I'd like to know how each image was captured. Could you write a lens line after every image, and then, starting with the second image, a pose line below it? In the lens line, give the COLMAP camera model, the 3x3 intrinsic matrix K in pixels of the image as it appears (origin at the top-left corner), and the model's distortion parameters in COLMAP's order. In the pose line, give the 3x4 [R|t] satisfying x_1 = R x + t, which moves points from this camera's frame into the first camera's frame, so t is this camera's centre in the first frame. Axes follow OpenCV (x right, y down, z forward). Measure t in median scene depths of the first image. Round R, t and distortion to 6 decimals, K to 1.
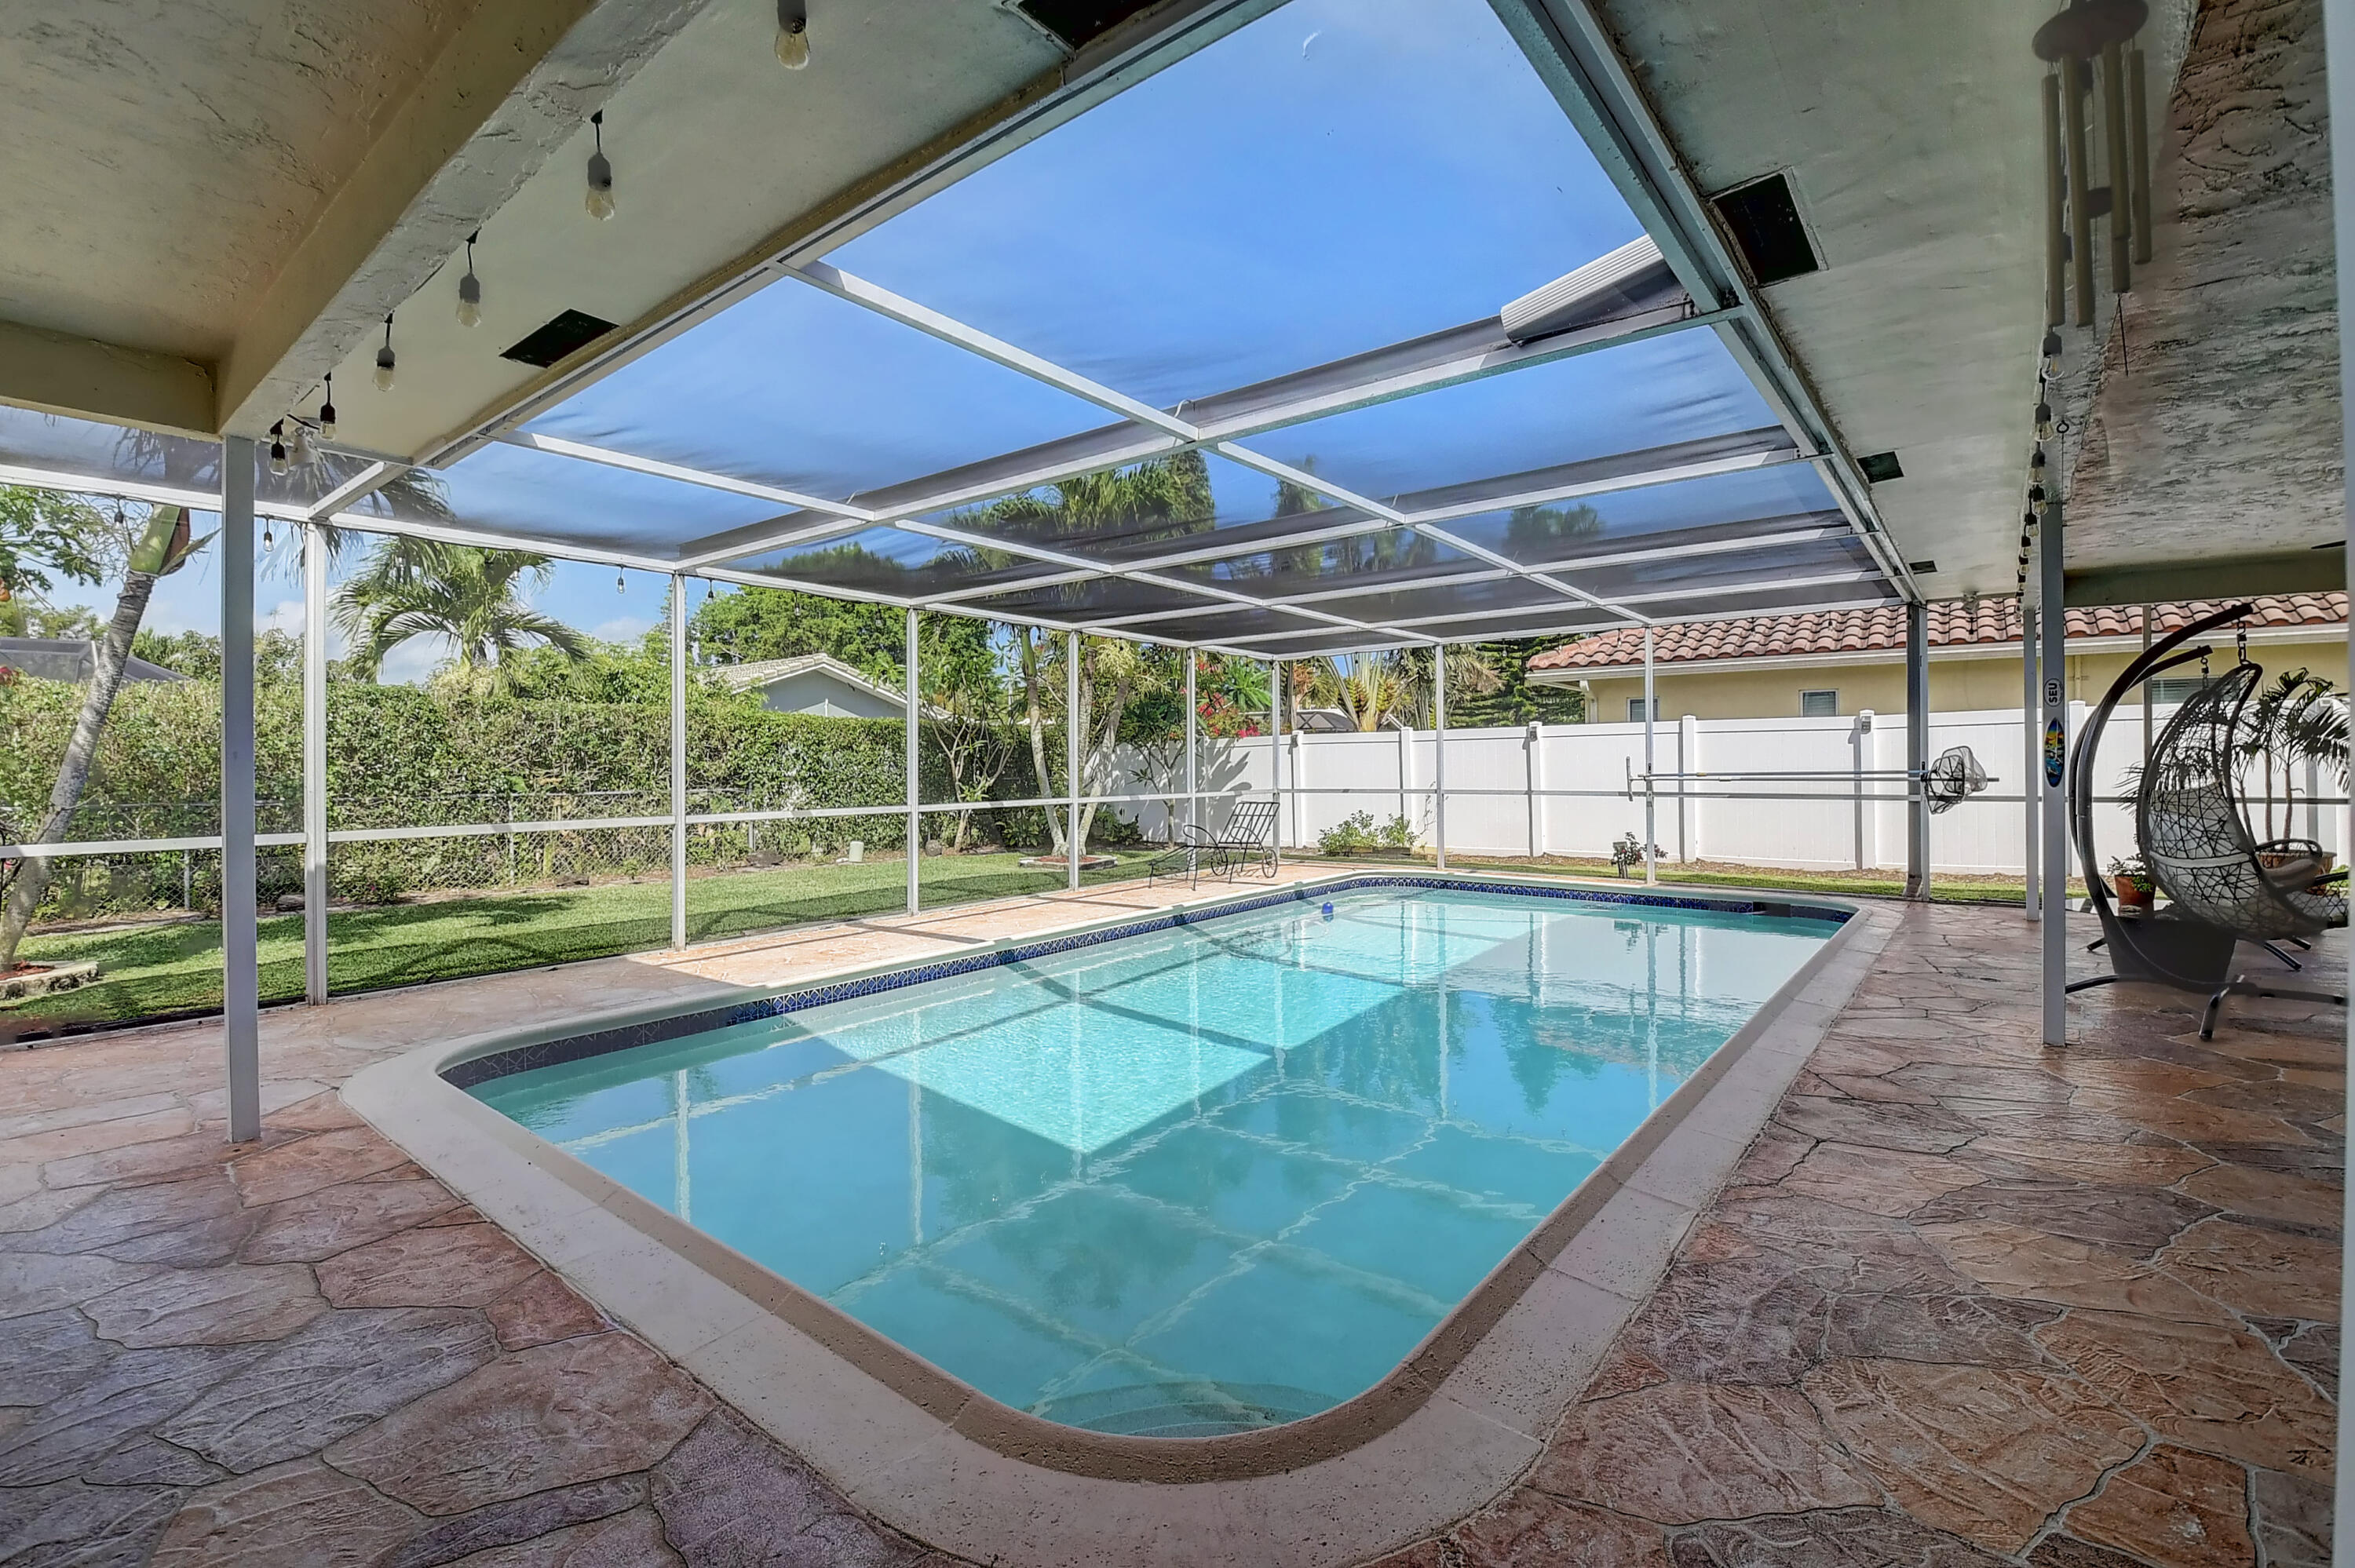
lens RADIAL K [[1033.9, 0, 1167.4], [0, 1033.9, 767.1], [0, 0, 1]] dist [-0.012840, -0.000266]
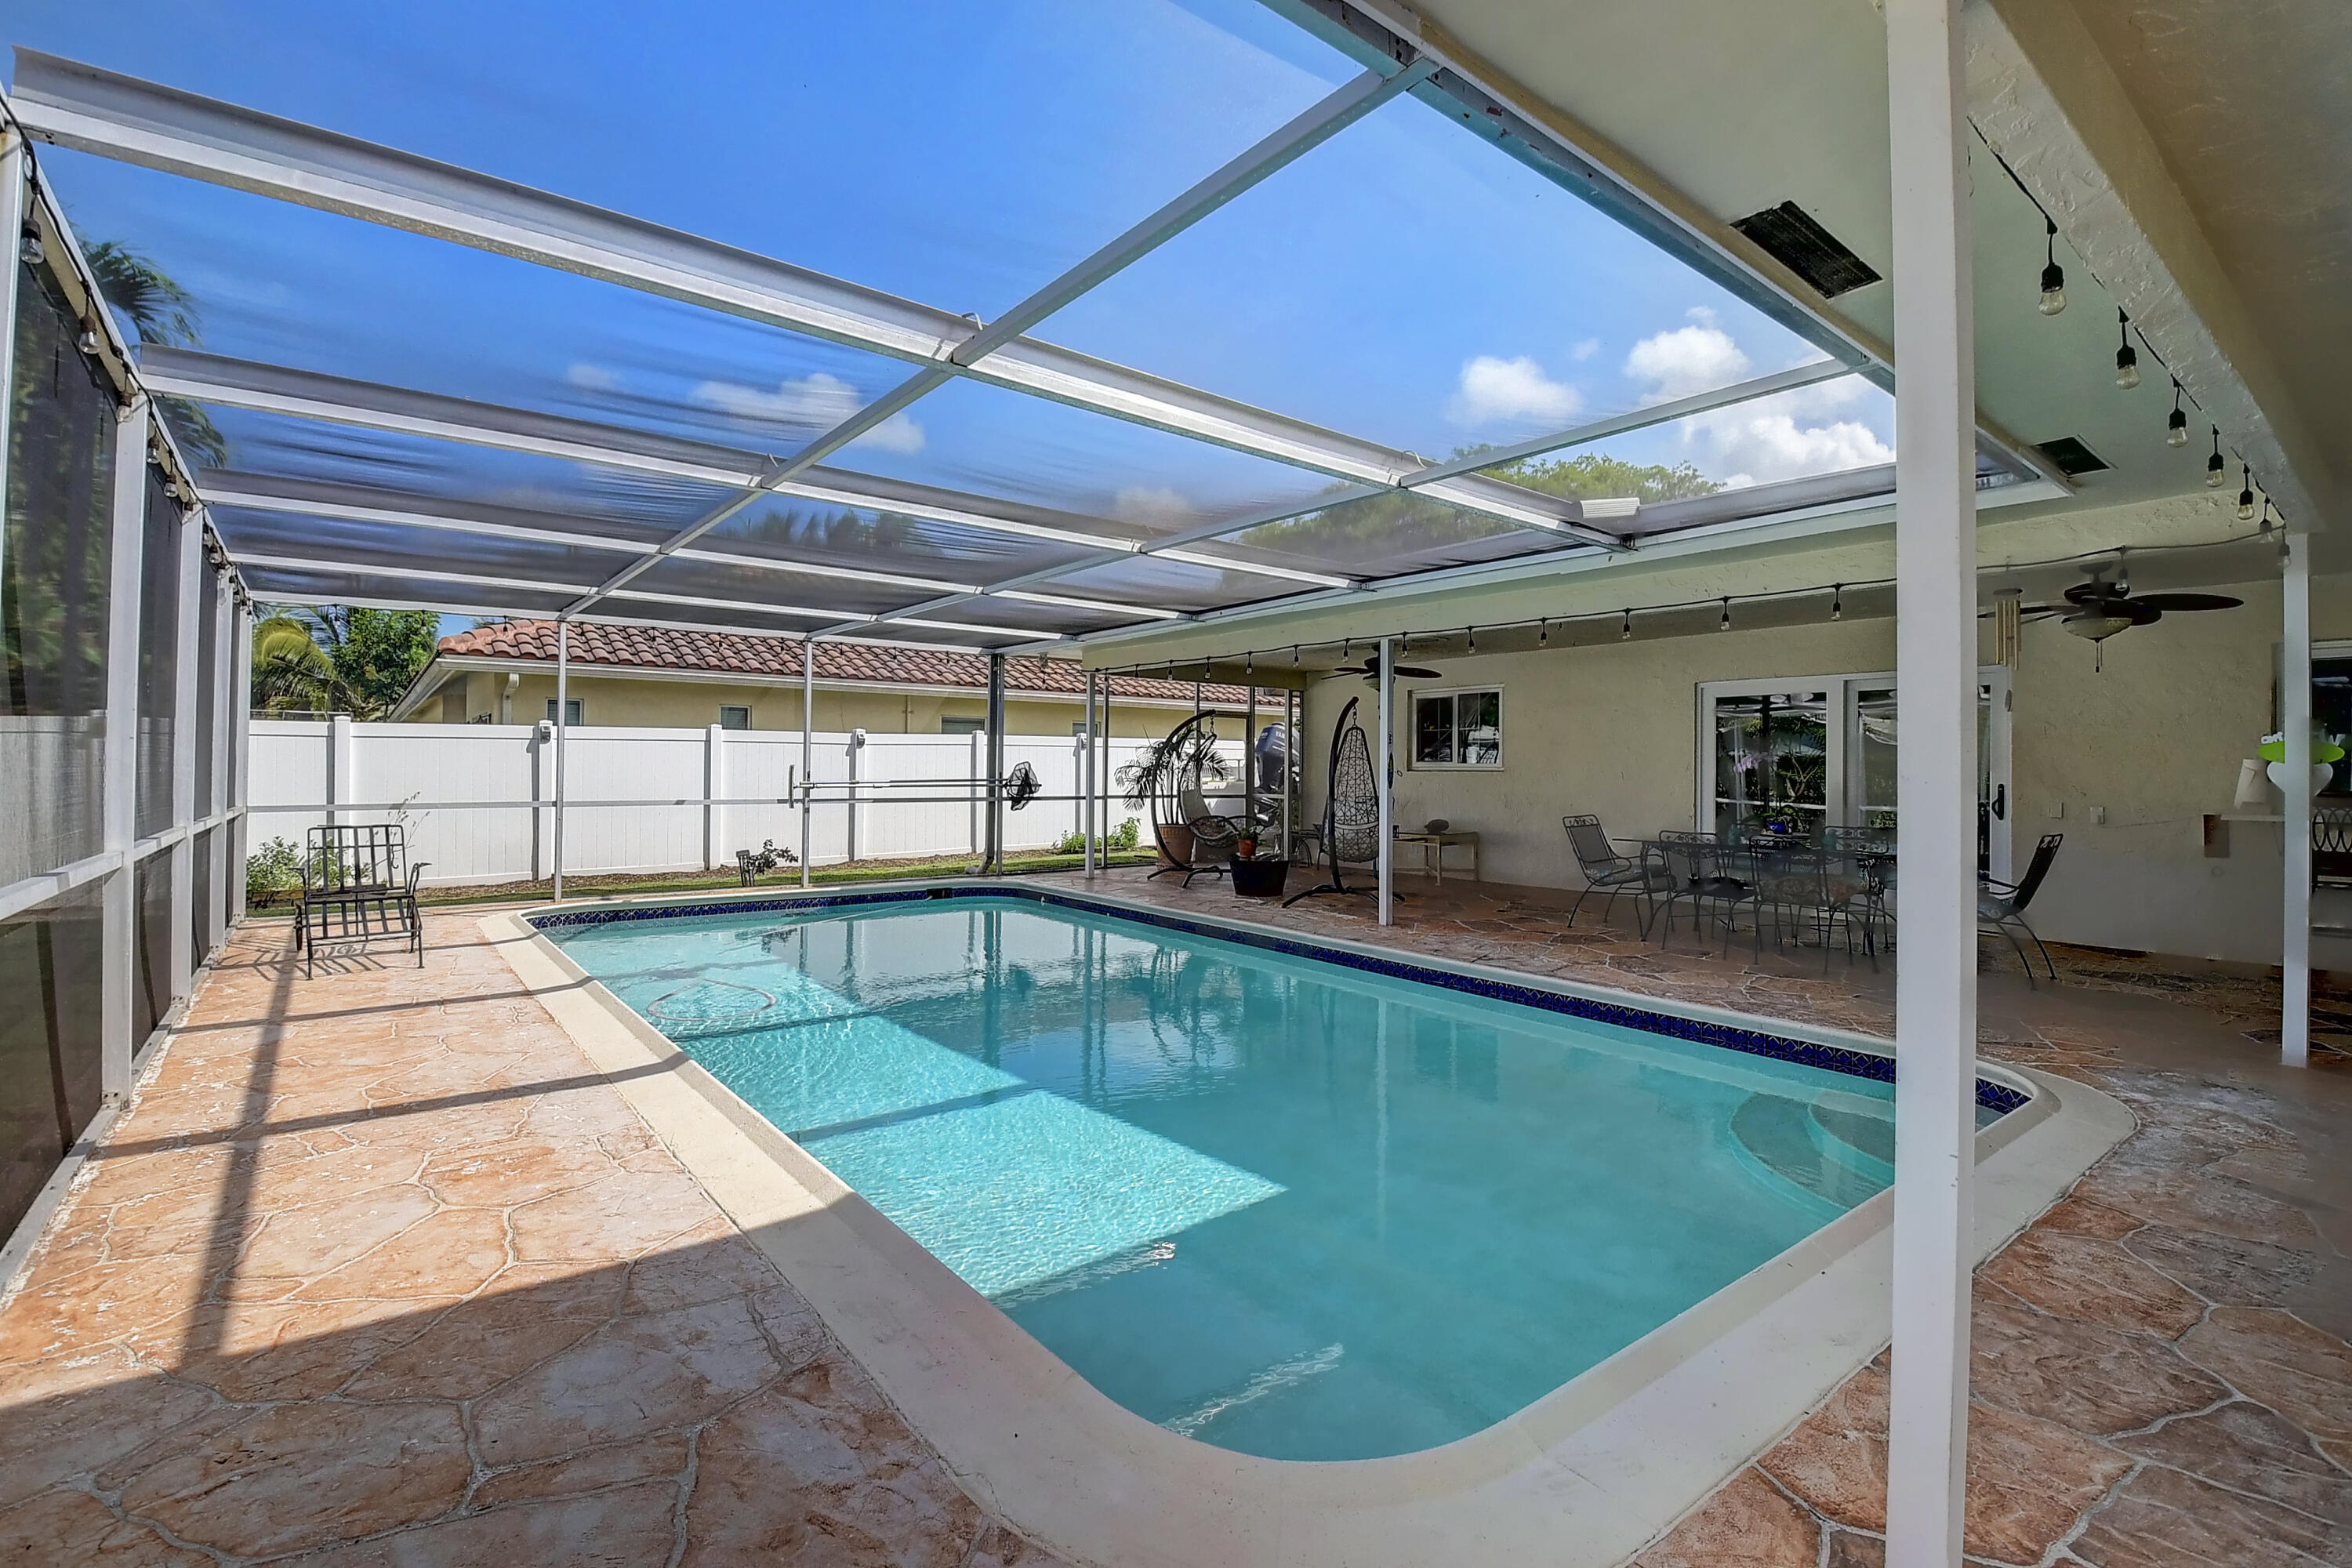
lens RADIAL K [[1032.7, 0, 1165.9], [0, 1032.7, 767.1], [0, 0, 1]] dist [-0.012840, -0.000266]
pose [[0.223394, 0.012245, 0.974651, -0.478044], [-0.005682, 0.999920, -0.011260, 0.001517], [-0.974712, -0.003023, 0.223446, 0.420297]]
